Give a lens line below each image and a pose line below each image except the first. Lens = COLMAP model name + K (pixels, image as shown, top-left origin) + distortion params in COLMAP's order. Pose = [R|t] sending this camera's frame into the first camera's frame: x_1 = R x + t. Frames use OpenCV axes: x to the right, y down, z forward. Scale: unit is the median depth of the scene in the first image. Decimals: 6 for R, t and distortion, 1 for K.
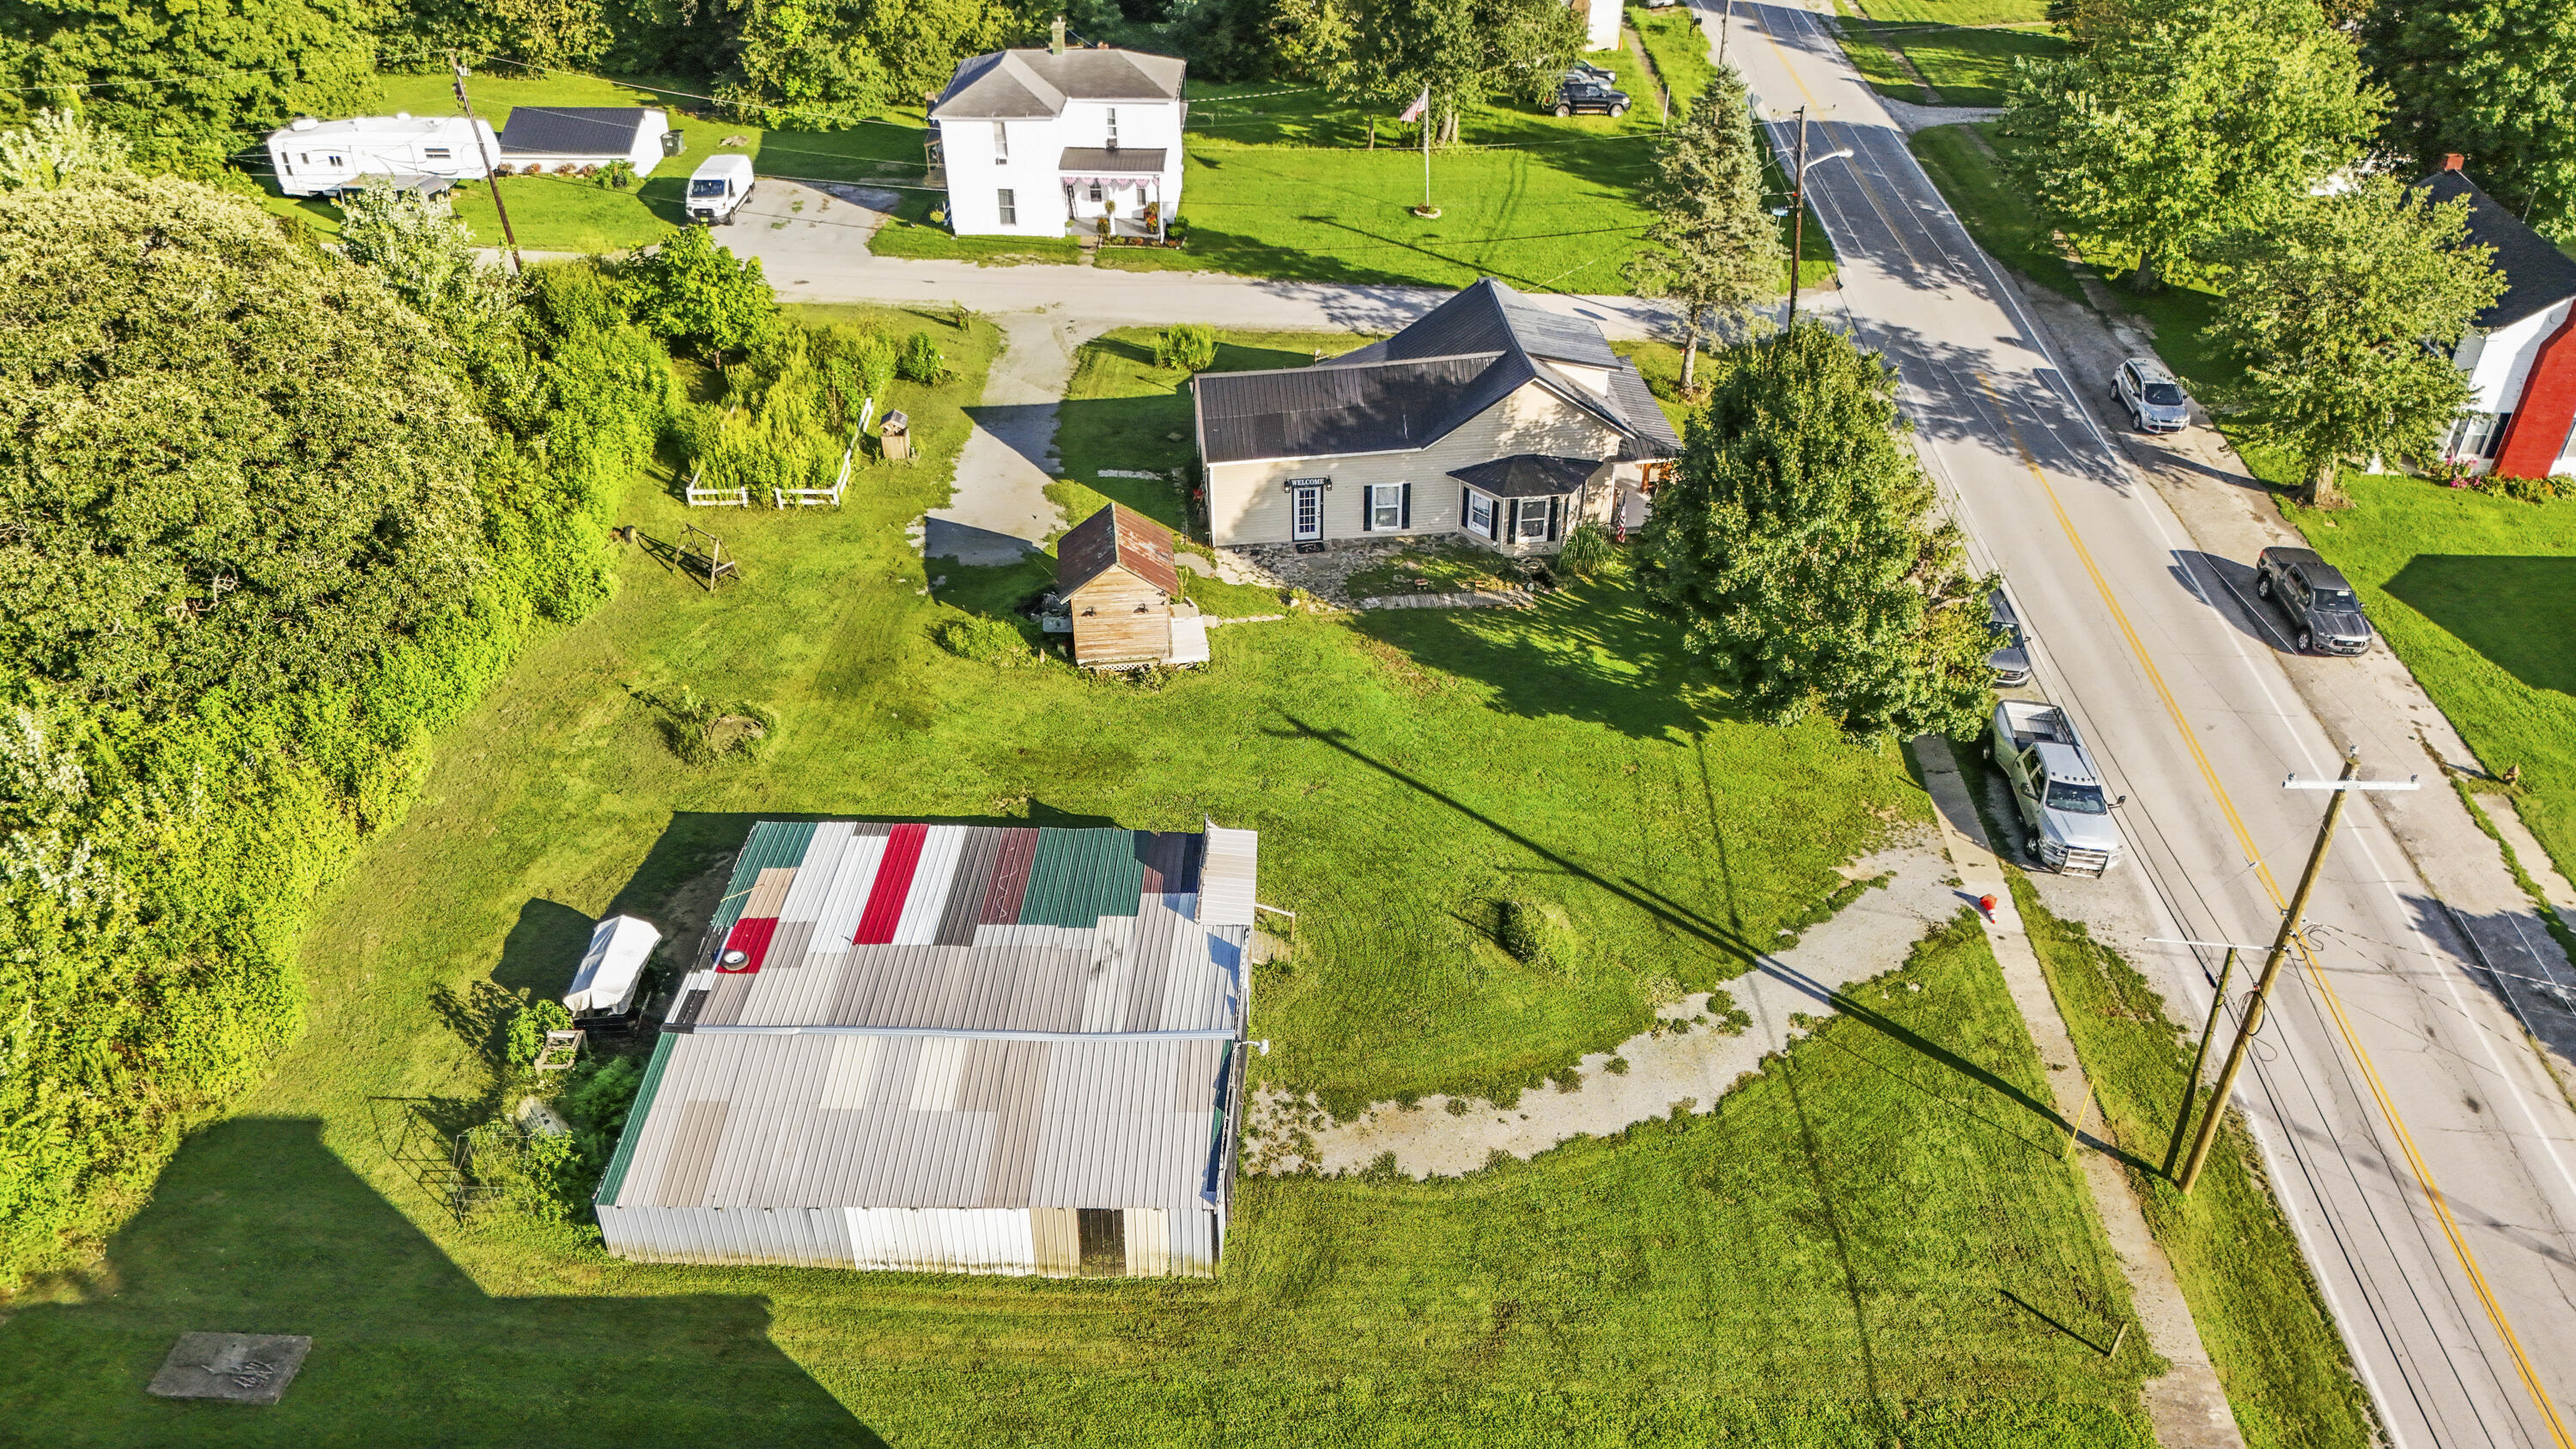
lens RADIAL K [[1906.7, 0, 1295.1], [0, 1906.7, 673.4], [0, 0, 1]] dist [0.053461, -0.036175]
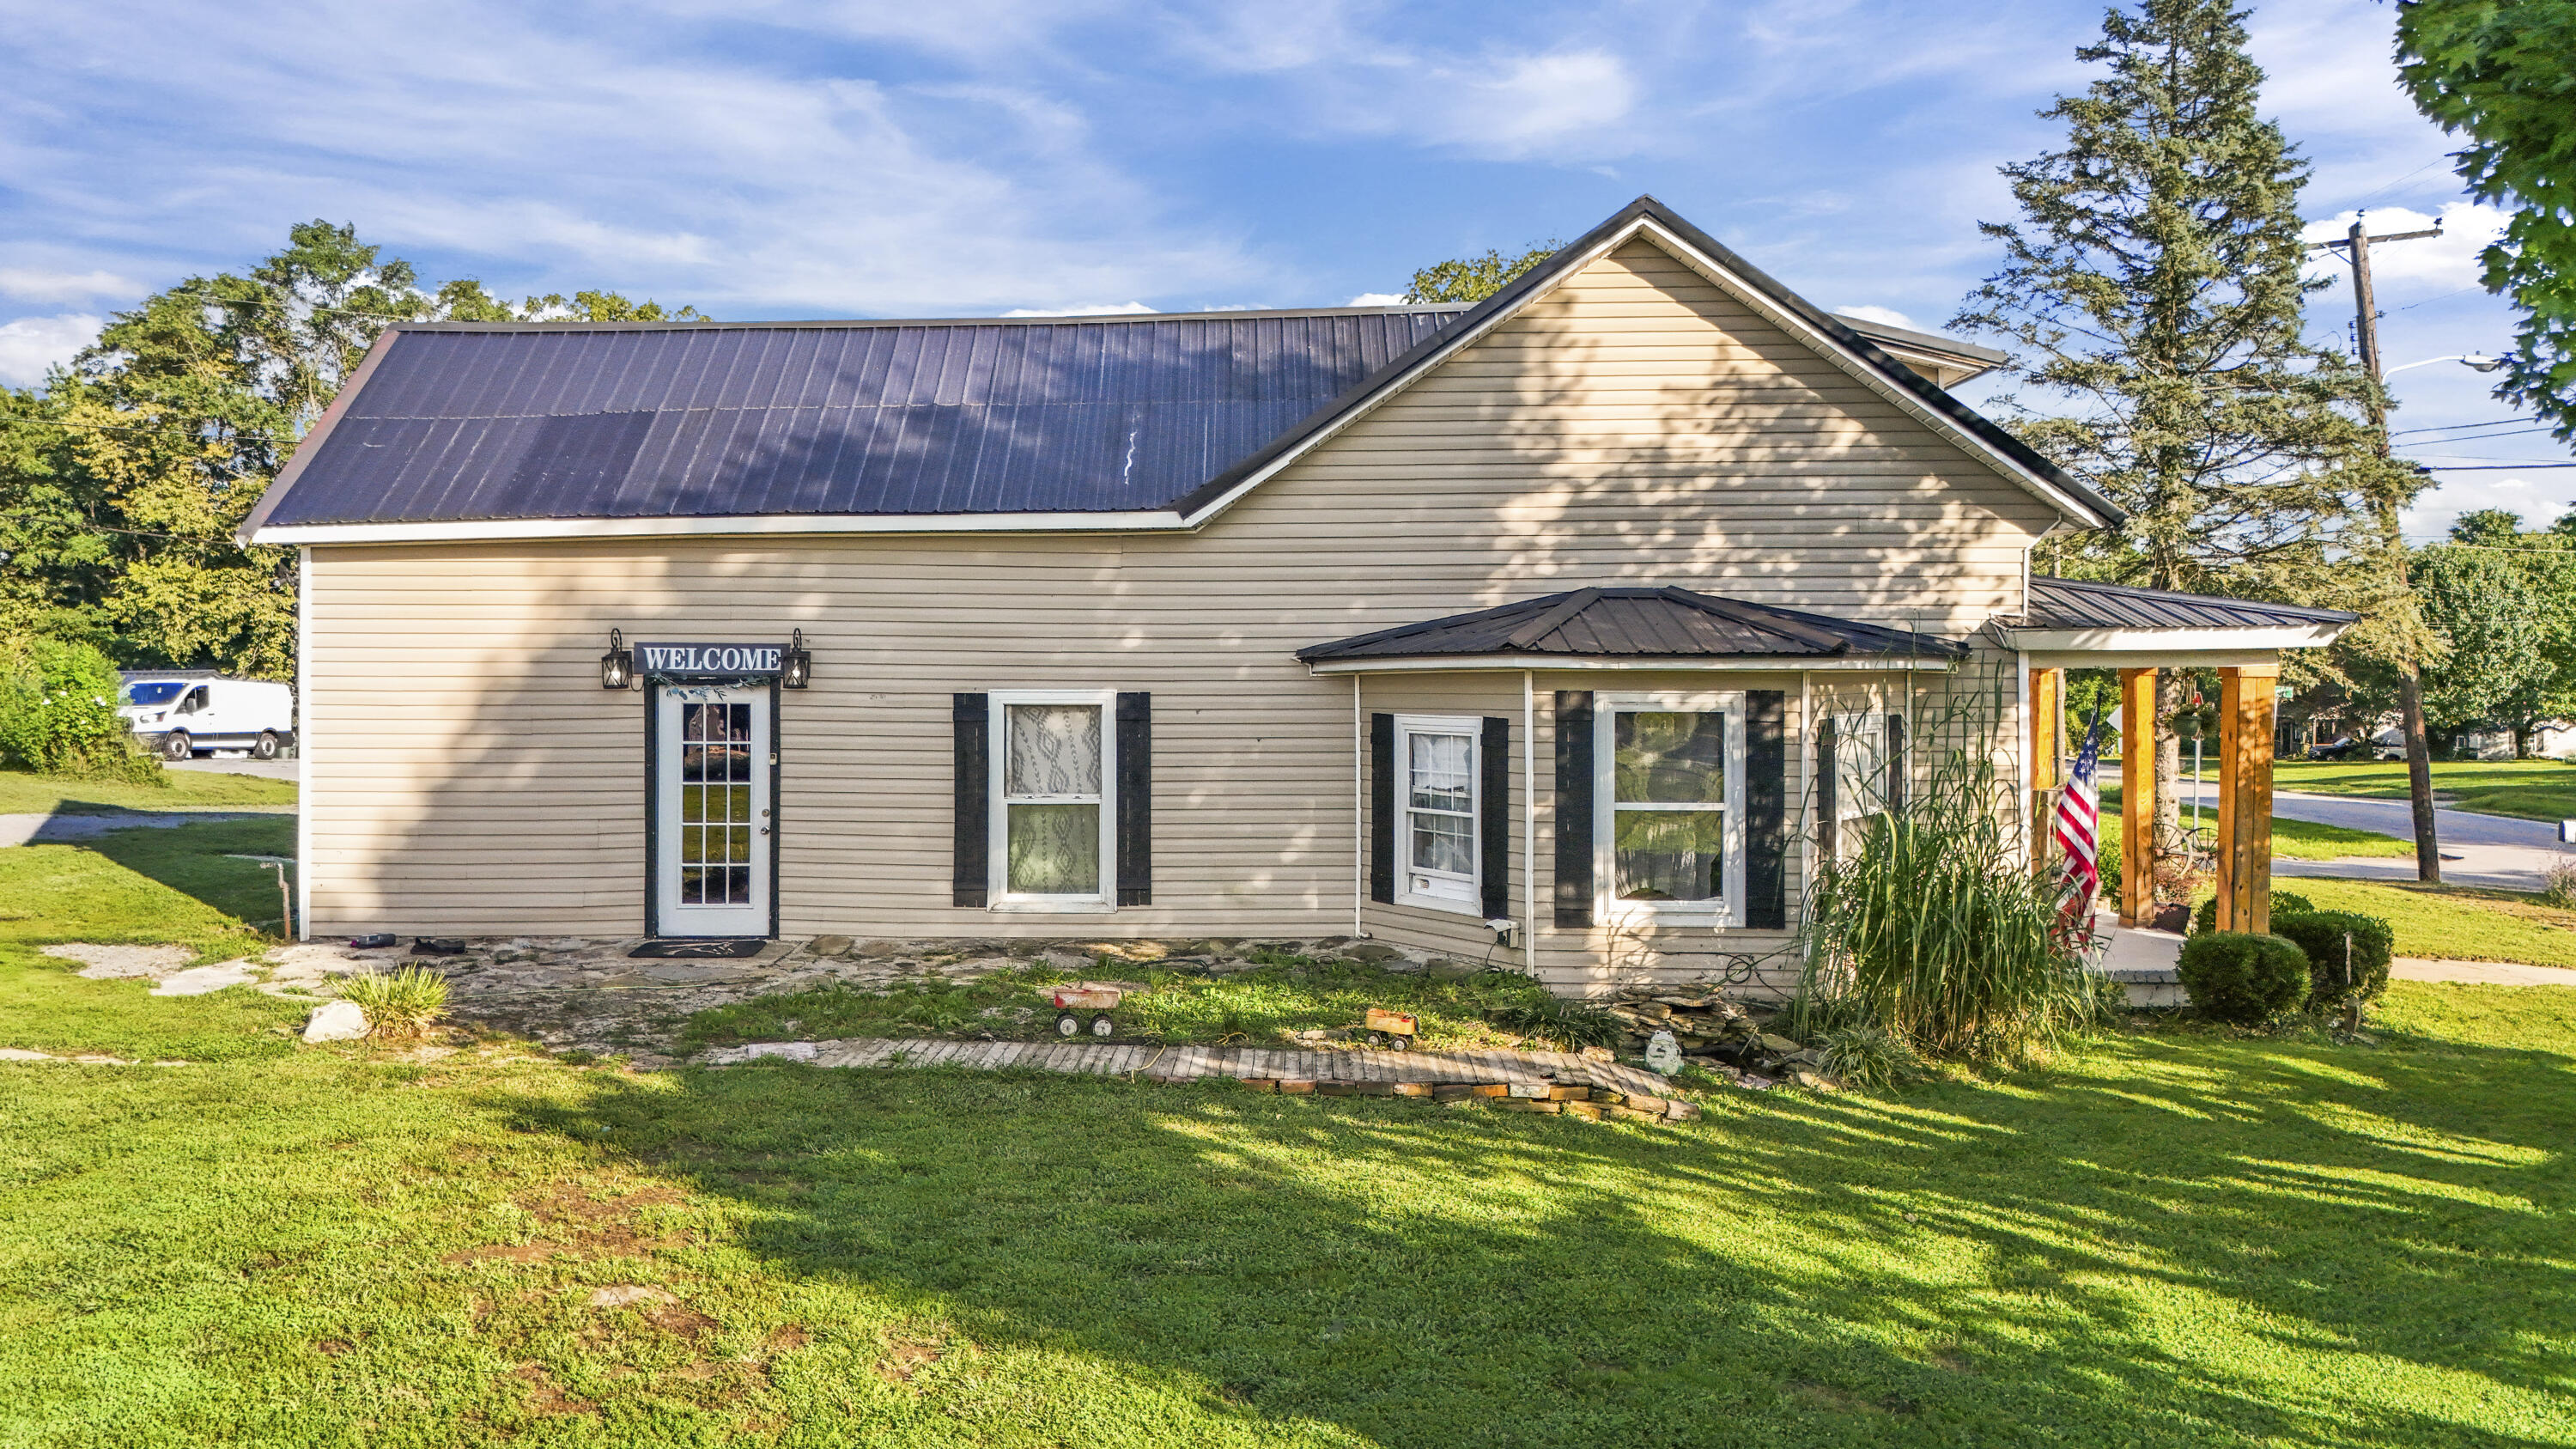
lens RADIAL K [[1906.7, 0, 1295.1], [0, 1906.7, 673.4], [0, 0, 1]] dist [0.053461, -0.036175]
pose [[0.994218, 0.003552, -0.107322, 0.104660], [-0.061481, 0.838250, -0.541809, 0.027170], [0.088038, 0.545274, 0.833622, 0.799749]]
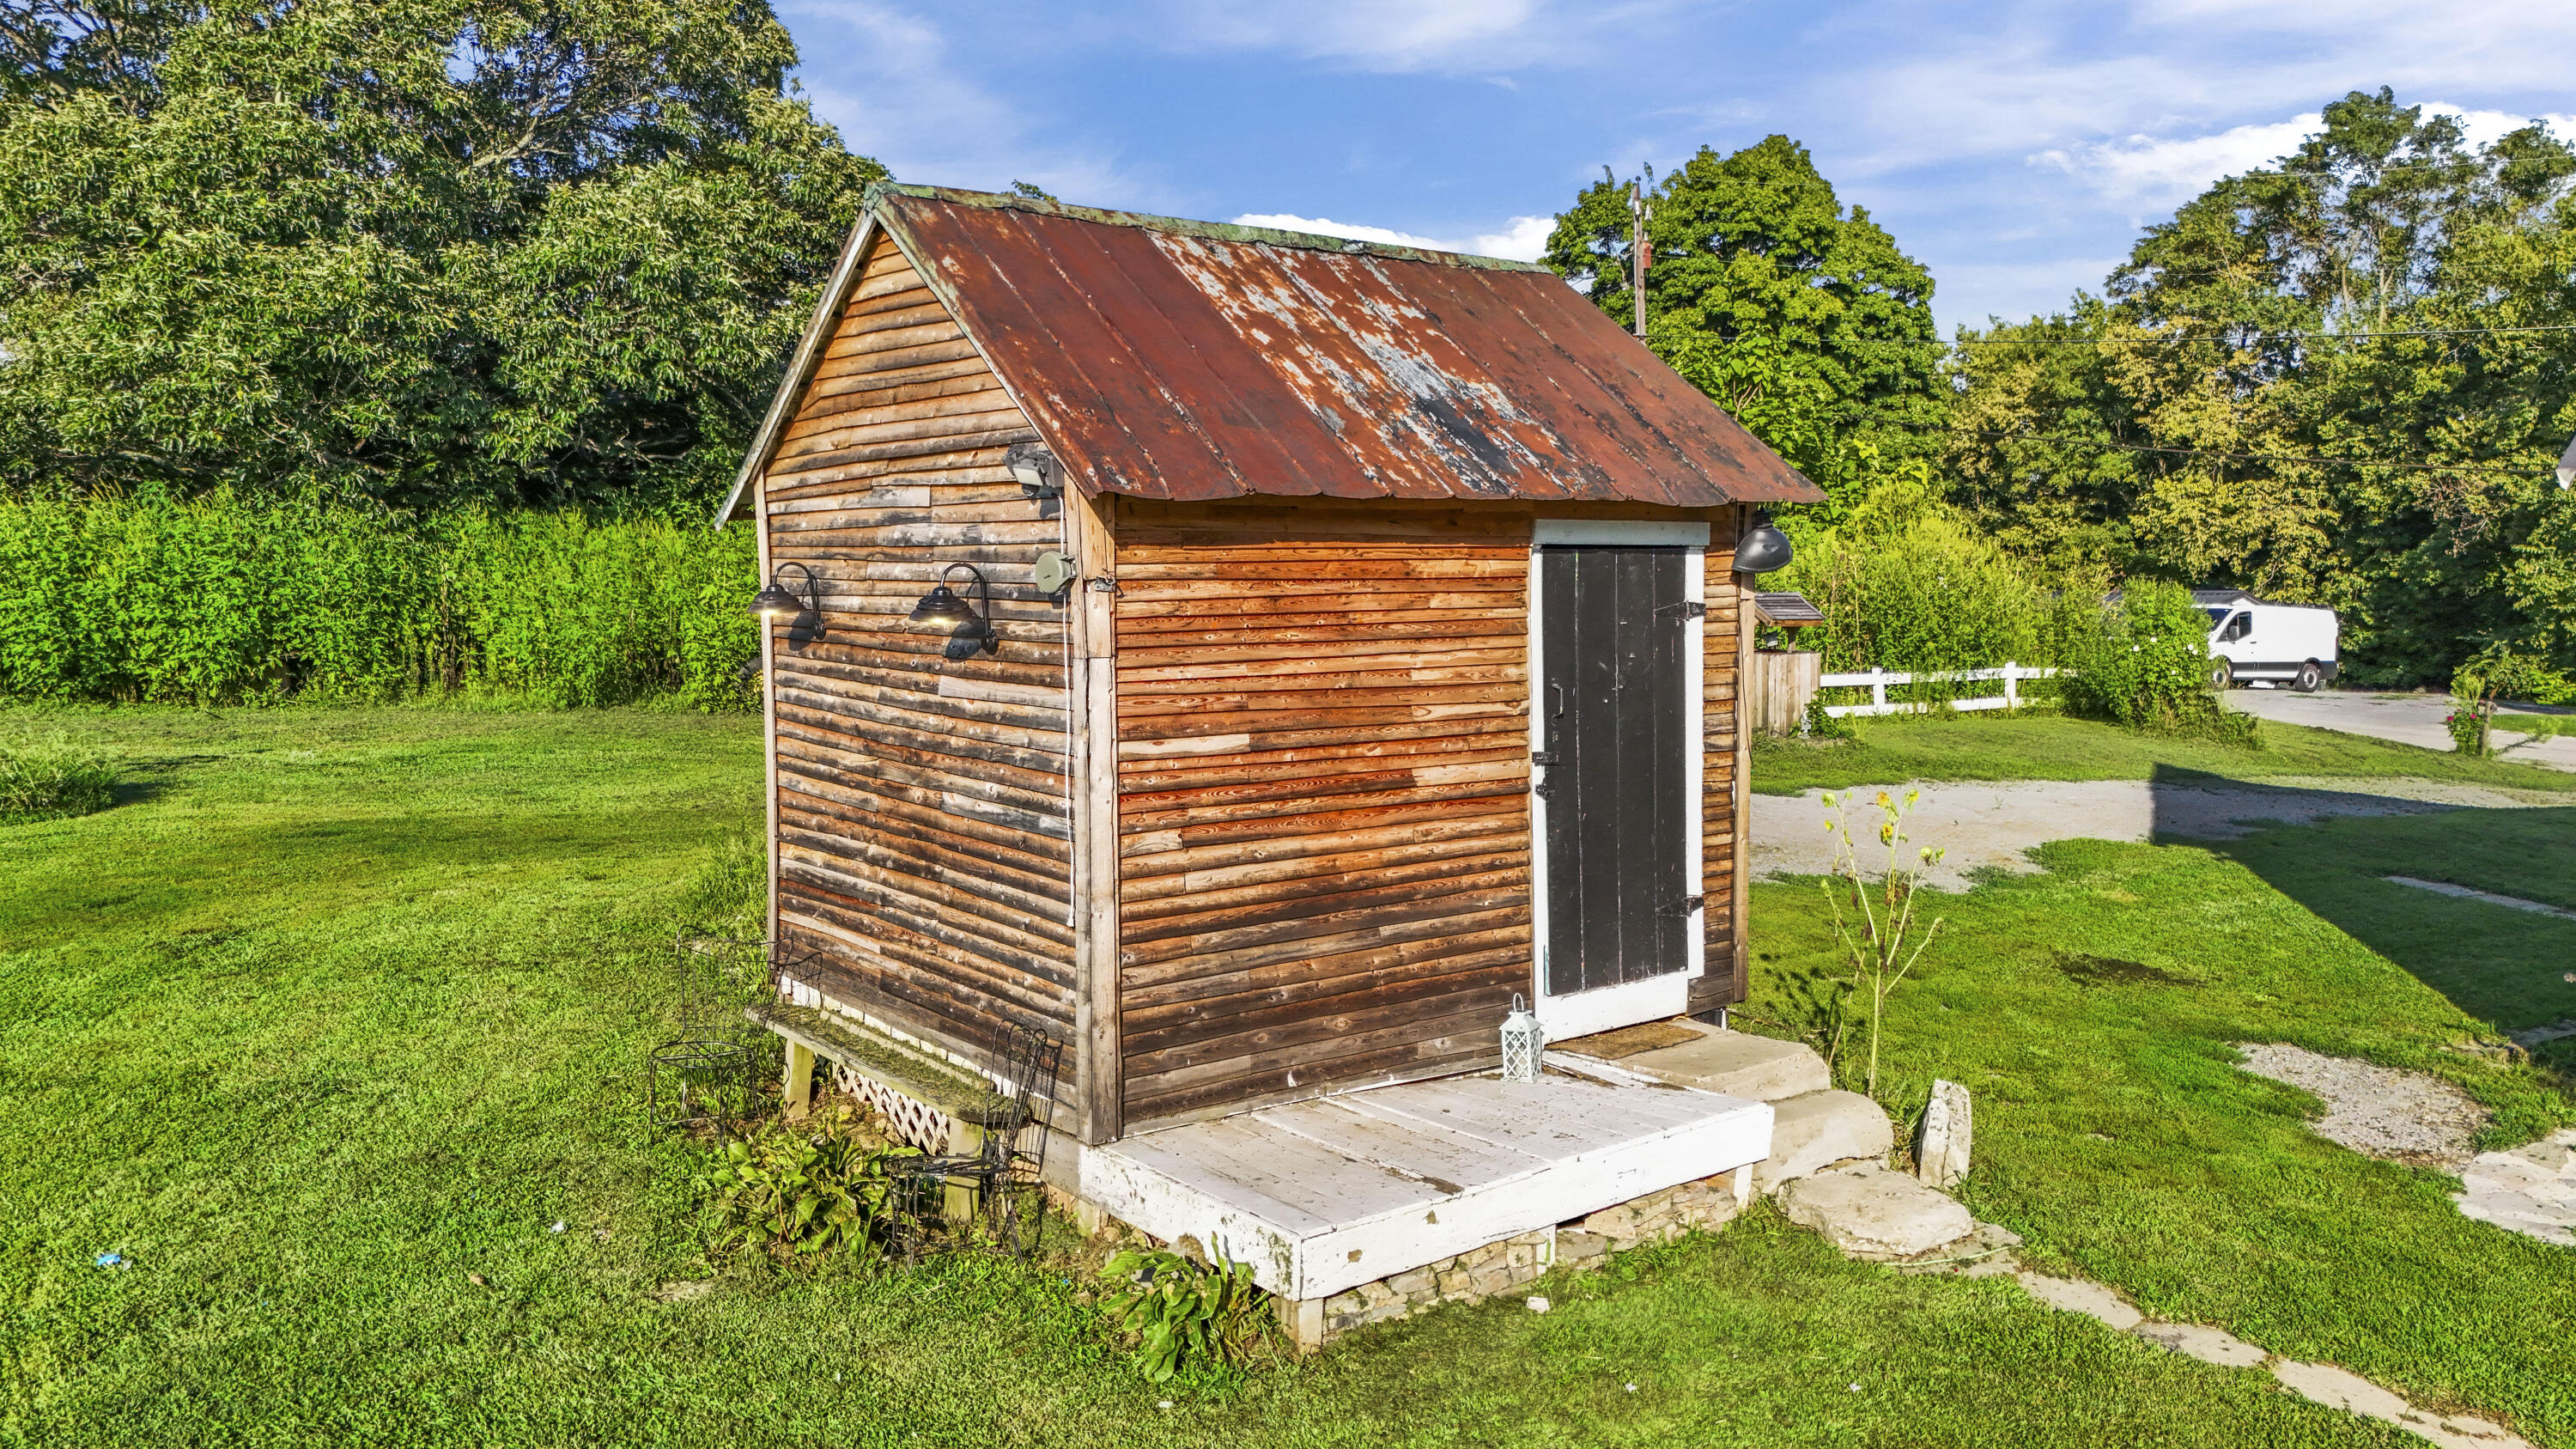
lens RADIAL K [[1906.7, 0, 1295.1], [0, 1906.7, 673.4], [0, 0, 1]] dist [0.053461, -0.036175]
pose [[0.495125, 0.049366, -0.867418, 0.036507], [-0.476891, 0.849983, -0.223837, -0.010880], [0.726241, 0.524491, 0.444390, 0.842710]]
